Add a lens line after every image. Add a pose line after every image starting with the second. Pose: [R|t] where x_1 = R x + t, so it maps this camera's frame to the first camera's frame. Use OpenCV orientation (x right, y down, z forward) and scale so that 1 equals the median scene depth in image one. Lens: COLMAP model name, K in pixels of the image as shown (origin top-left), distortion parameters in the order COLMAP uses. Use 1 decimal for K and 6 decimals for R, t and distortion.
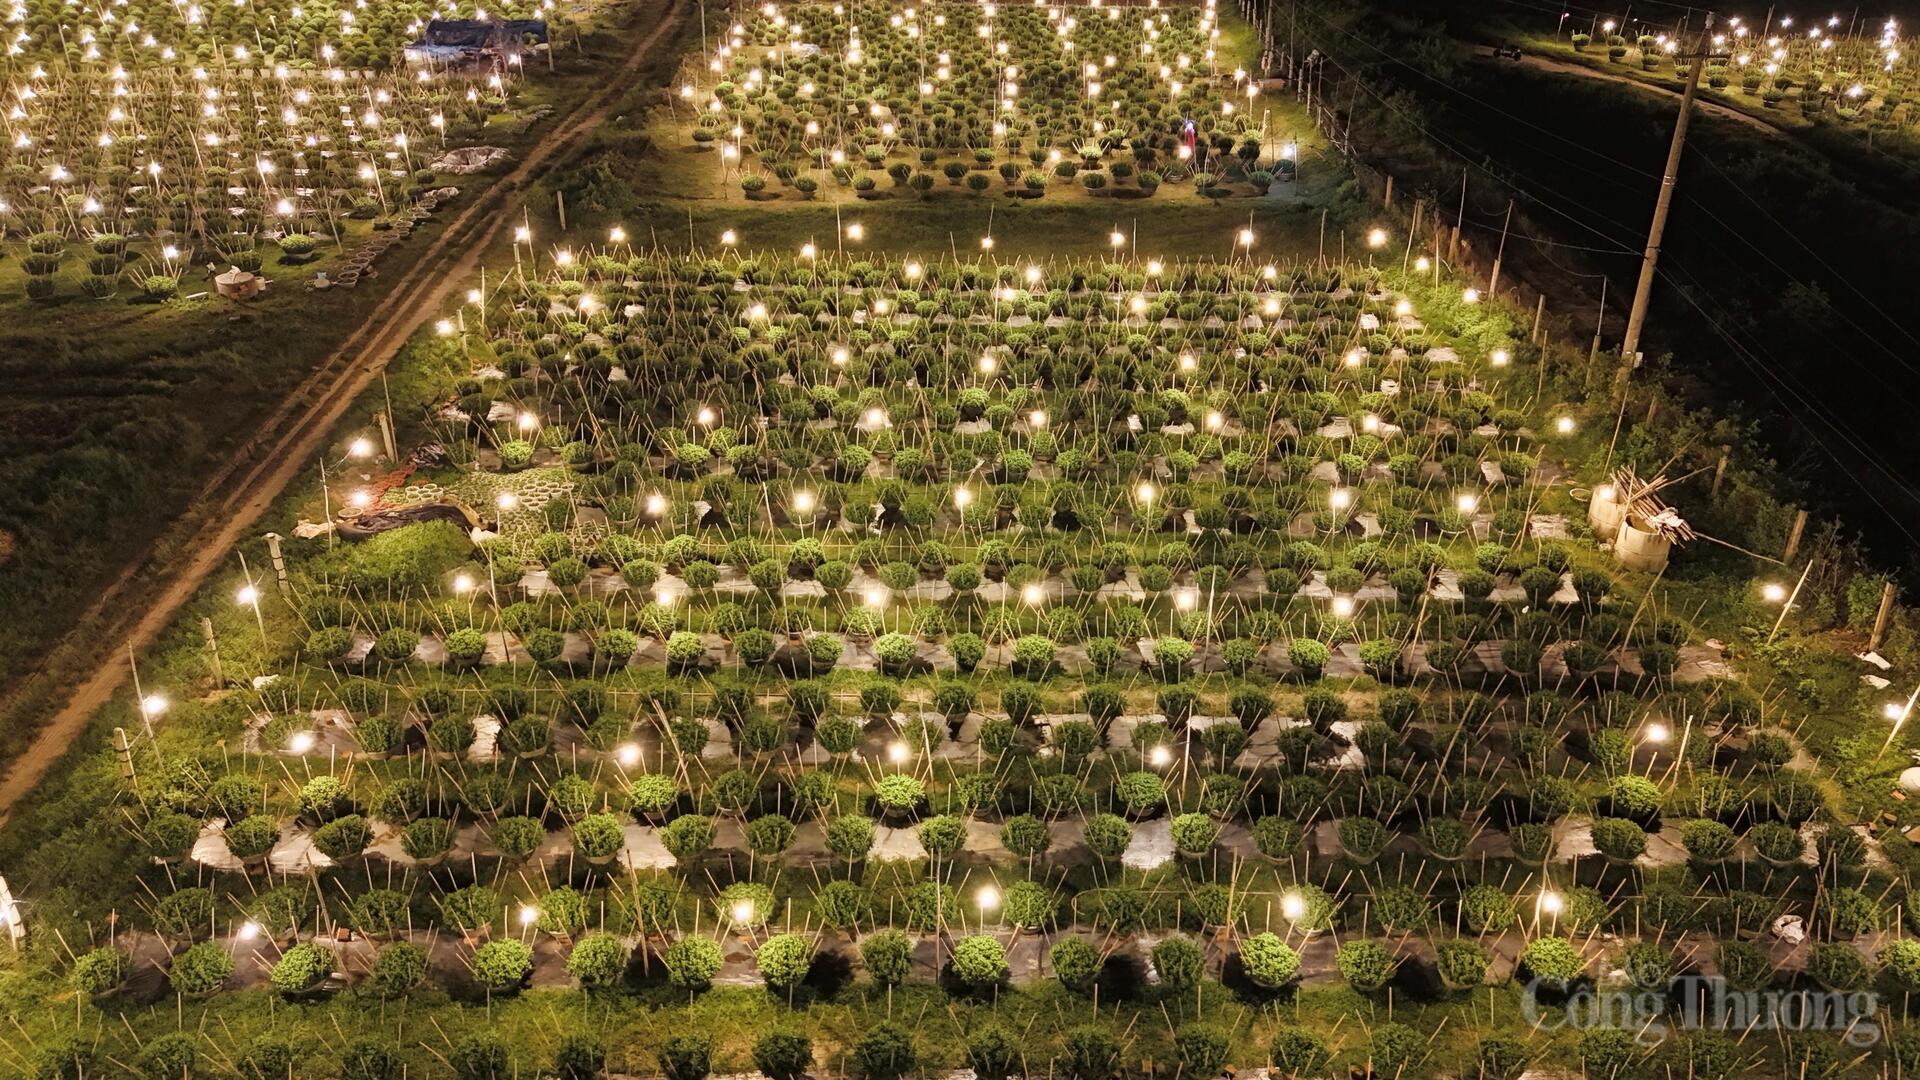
lens RADIAL K [[1327.8, 0, 960.0], [0, 1327.8, 540.0], [0, 0, 1]] dist [0.033134, -0.005078]
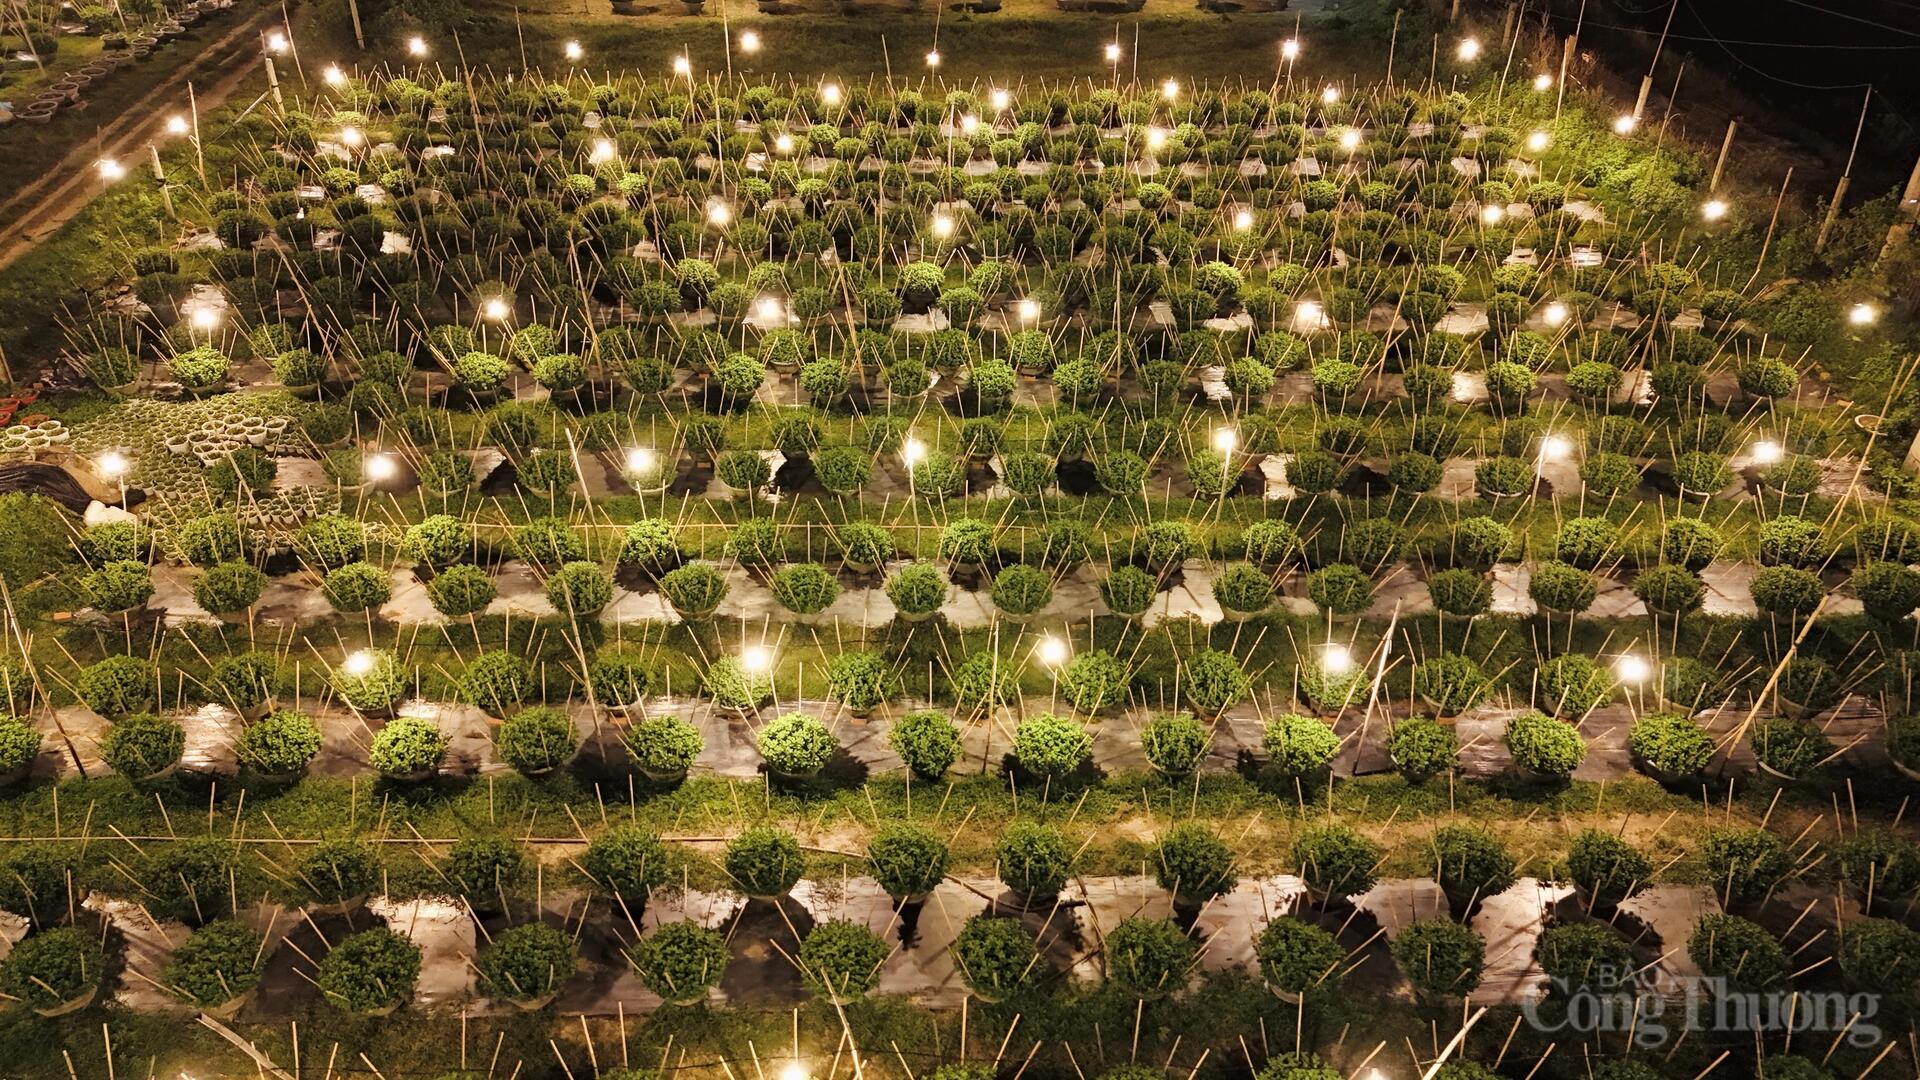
lens RADIAL K [[1327.8, 0, 960.0], [0, 1327.8, 540.0], [0, 0, 1]] dist [0.033134, -0.005078]
pose [[0.998719, -0.014612, 0.048439, -0.004462], [0.010191, 0.995864, 0.090283, -0.034274], [-0.049558, -0.089673, 0.994738, 0.310252]]
